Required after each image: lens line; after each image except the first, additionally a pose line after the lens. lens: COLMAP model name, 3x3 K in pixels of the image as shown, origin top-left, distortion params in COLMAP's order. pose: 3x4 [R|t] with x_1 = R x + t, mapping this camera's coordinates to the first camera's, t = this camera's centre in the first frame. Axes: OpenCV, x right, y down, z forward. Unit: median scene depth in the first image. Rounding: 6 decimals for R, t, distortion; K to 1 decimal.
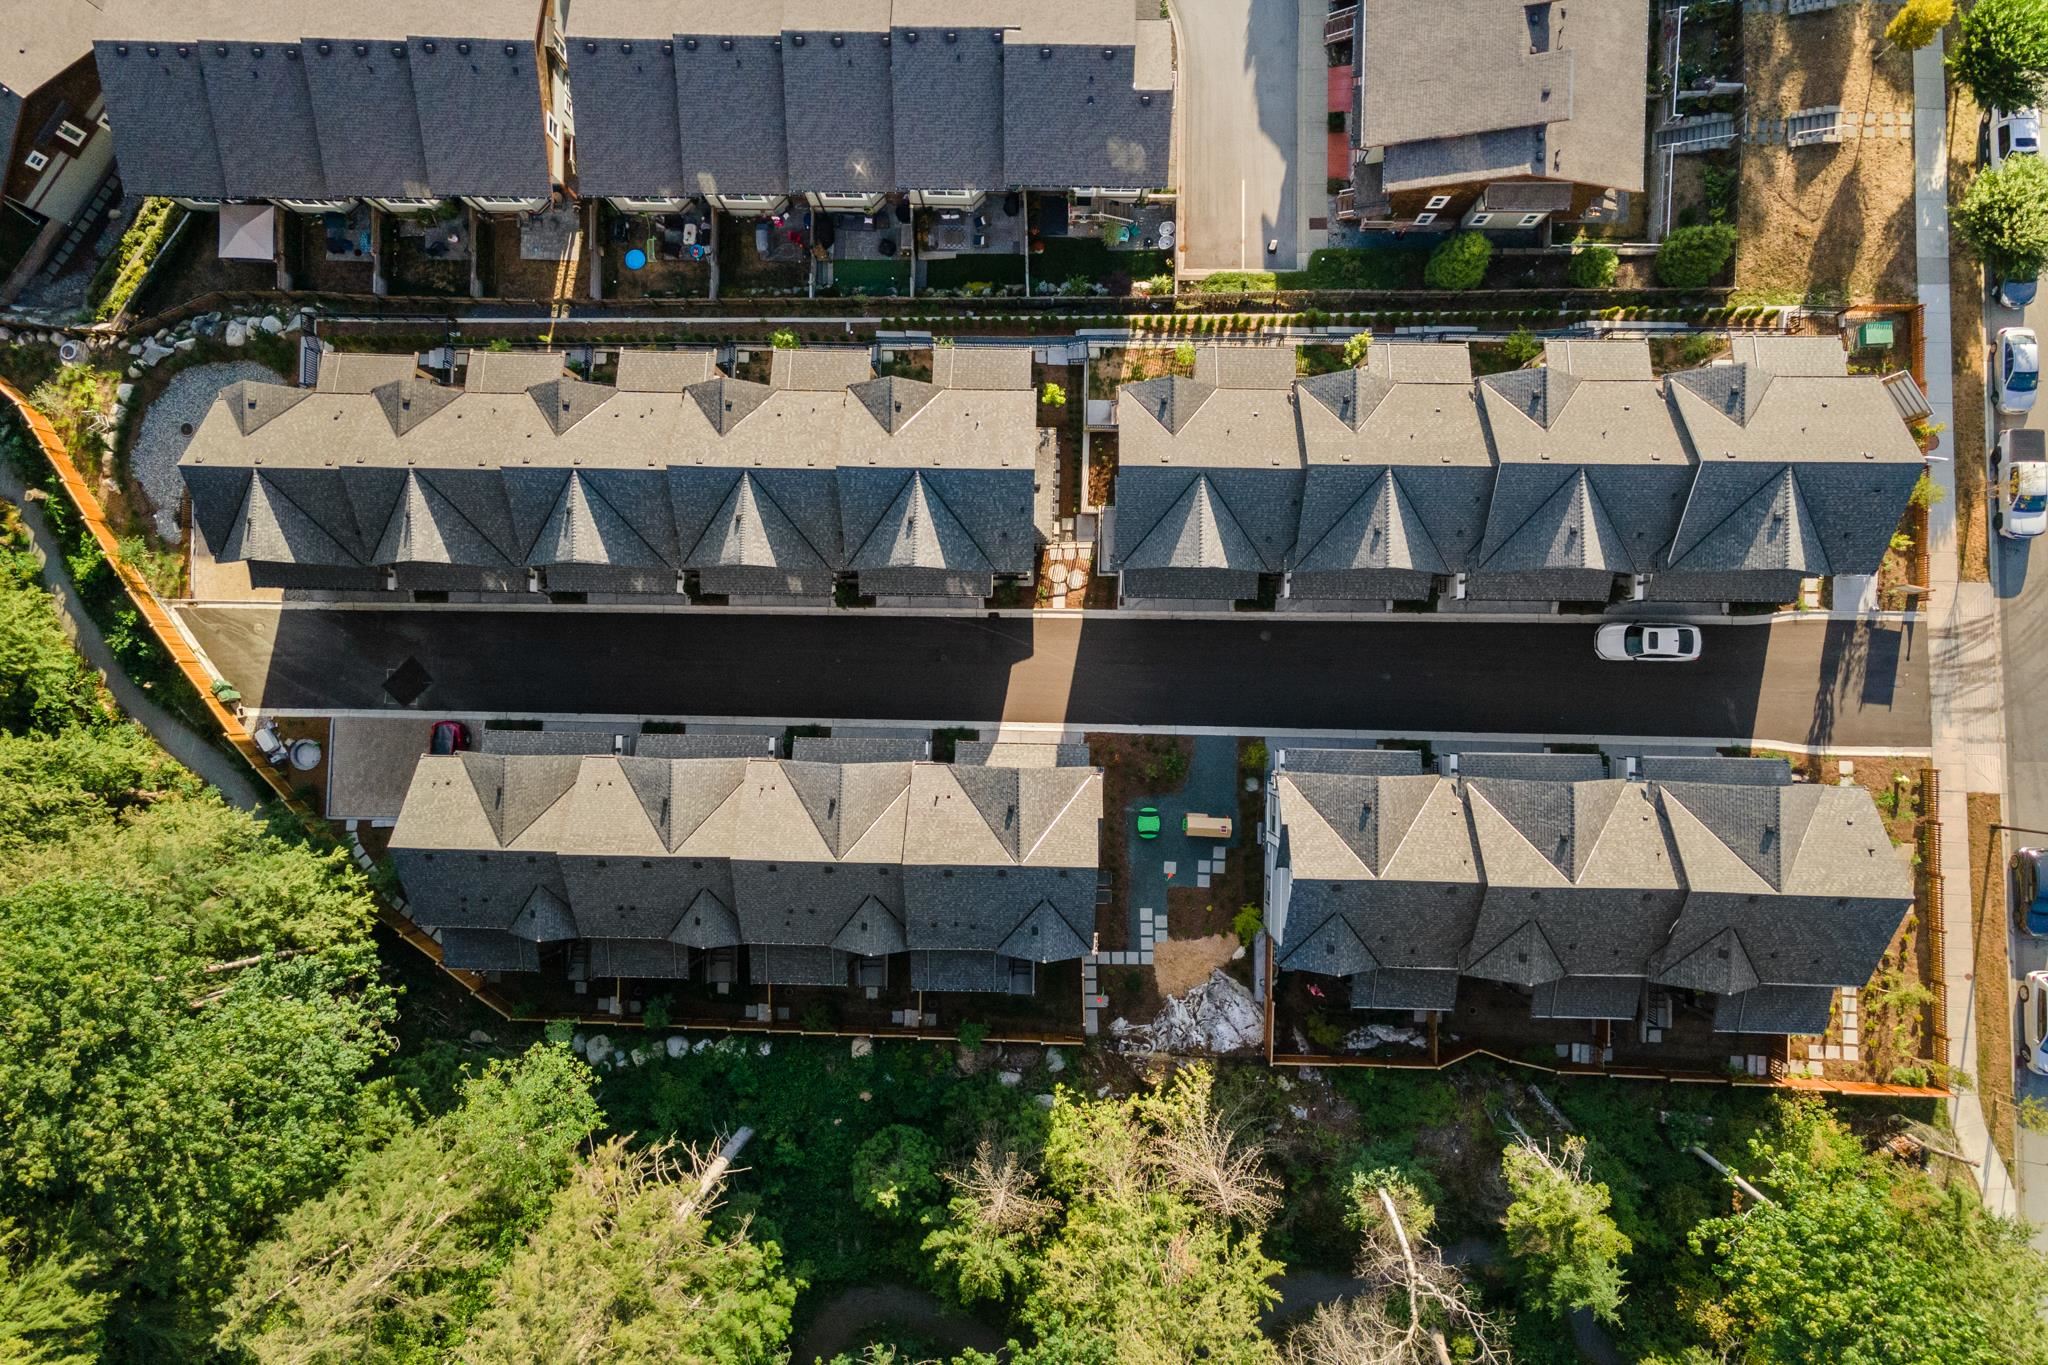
lens RADIAL K [[1476.2, 0, 1035.8], [0, 1476.2, 672.7], [0, 0, 1]] dist [0.026433, 0.032867]
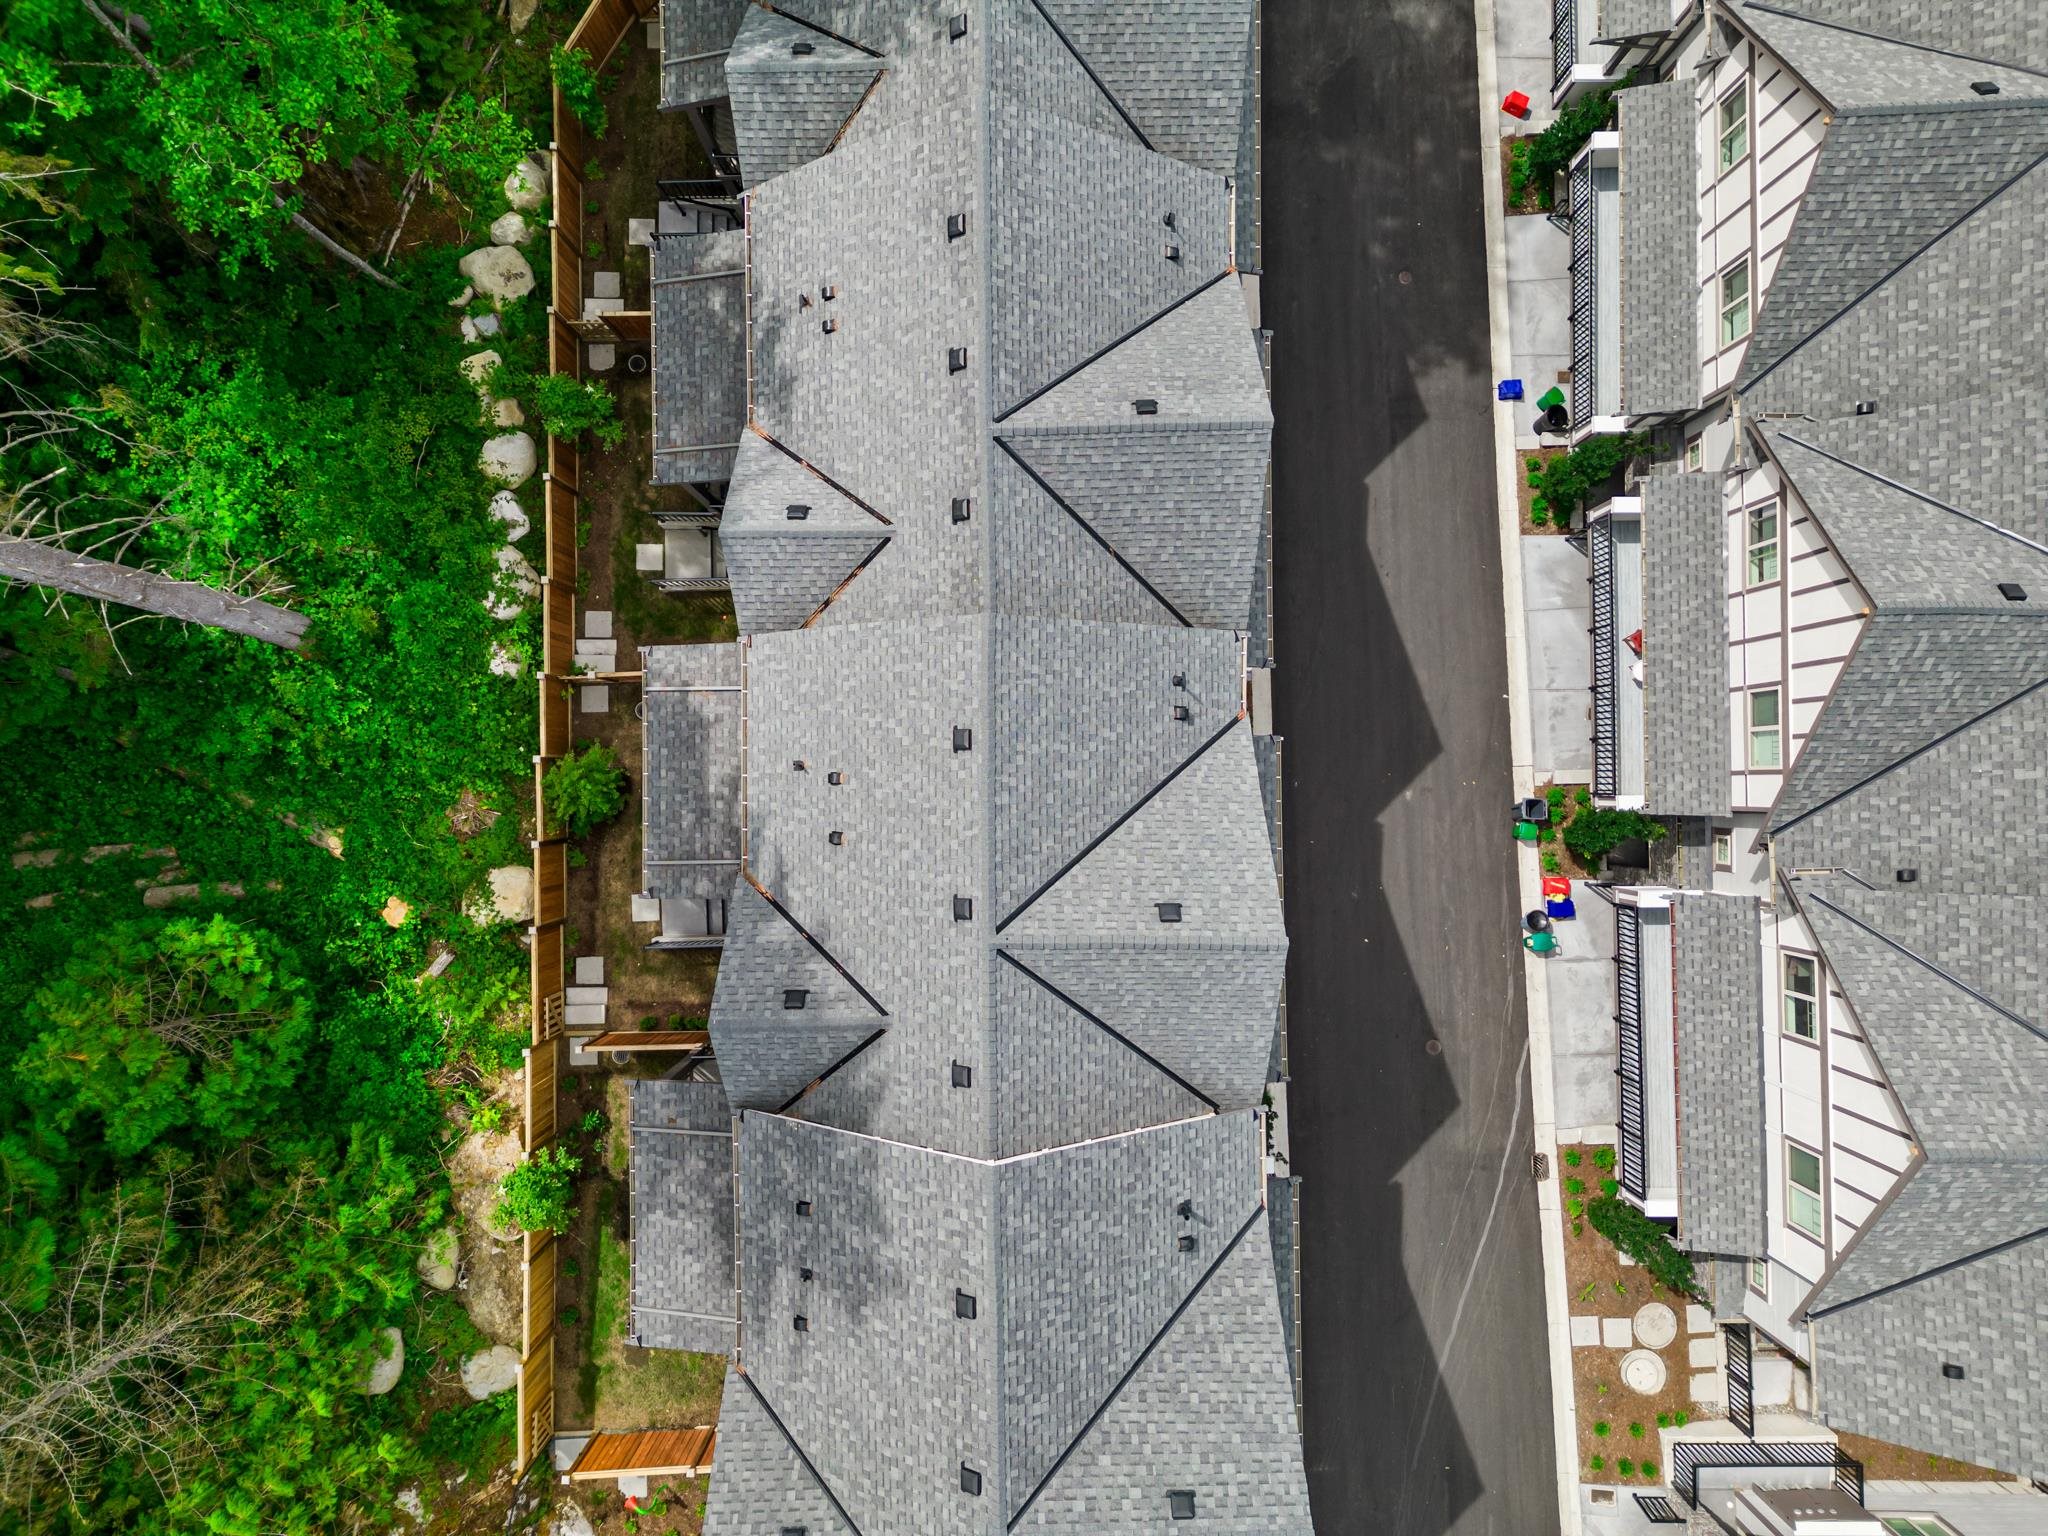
lens RADIAL K [[1422.5, 0, 1022.5], [0, 1422.5, 777.4], [0, 0, 1]] dist [0.081575, -0.061900]
pose [[0.031522, 0.999501, 0.002257, -0.149087], [-0.998851, 0.031420, 0.036196, 0.093187], [0.036107, -0.003395, 0.999342, 0.602141]]
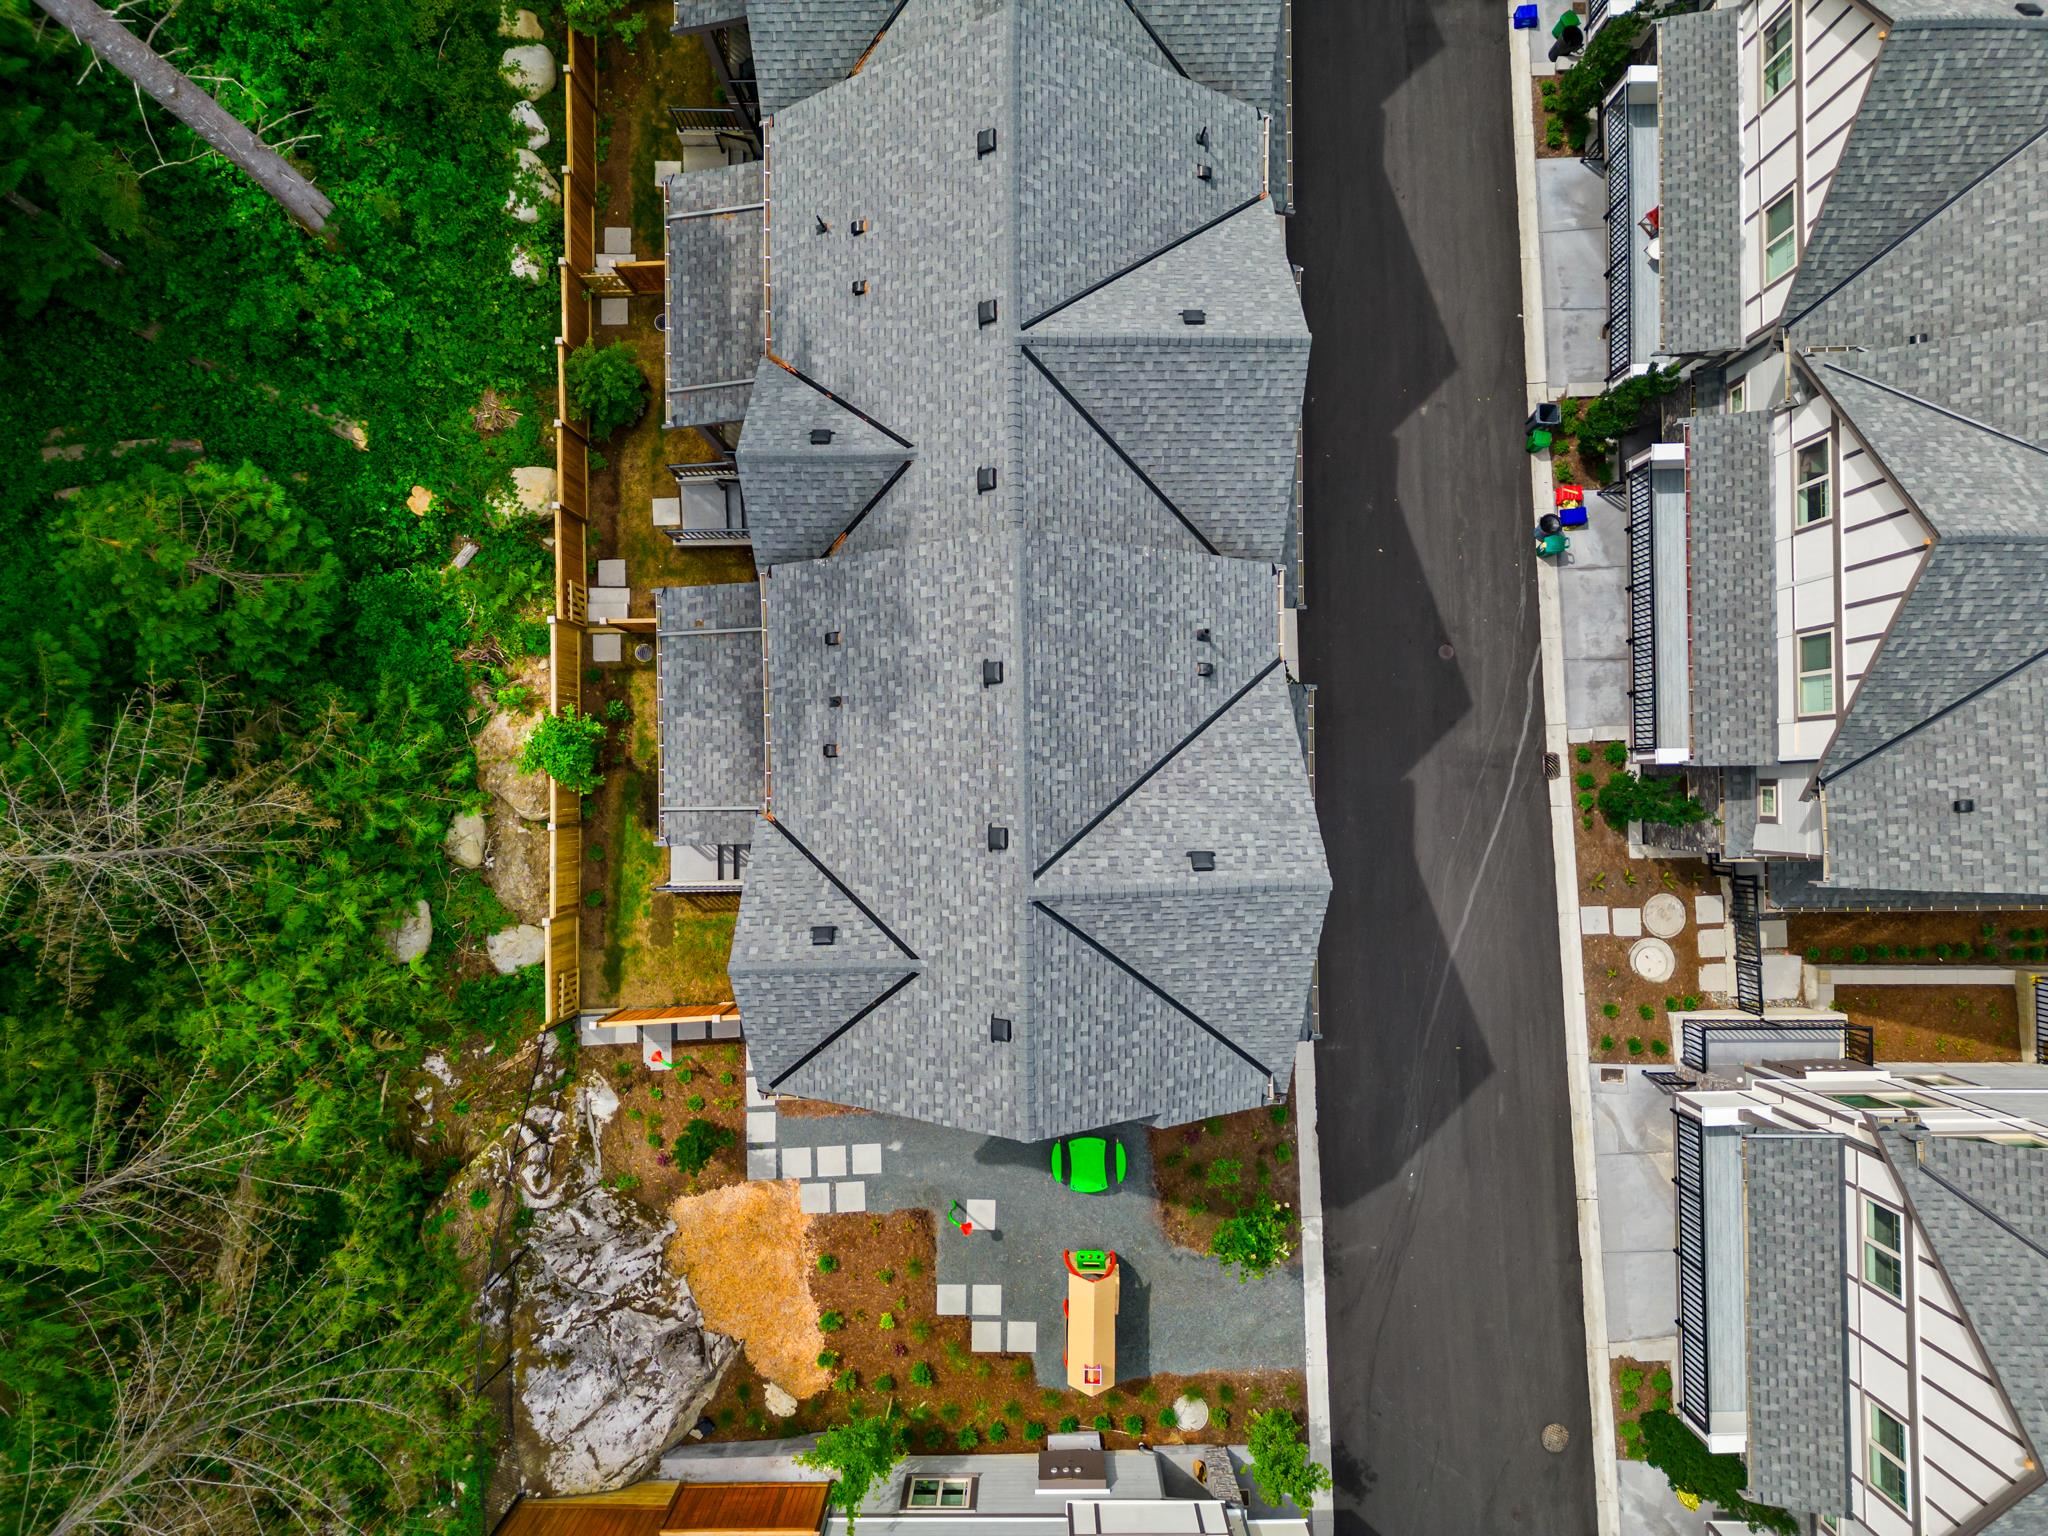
lens RADIAL K [[1422.5, 0, 1024.6], [0, 1422.5, 770.5], [0, 0, 1]] dist [0.081575, -0.061900]
pose [[0.031176, 0.999493, -0.006497, -0.030071], [-0.998830, 0.031394, 0.036789, 0.100986], [0.036974, 0.005342, 0.999302, 0.597946]]
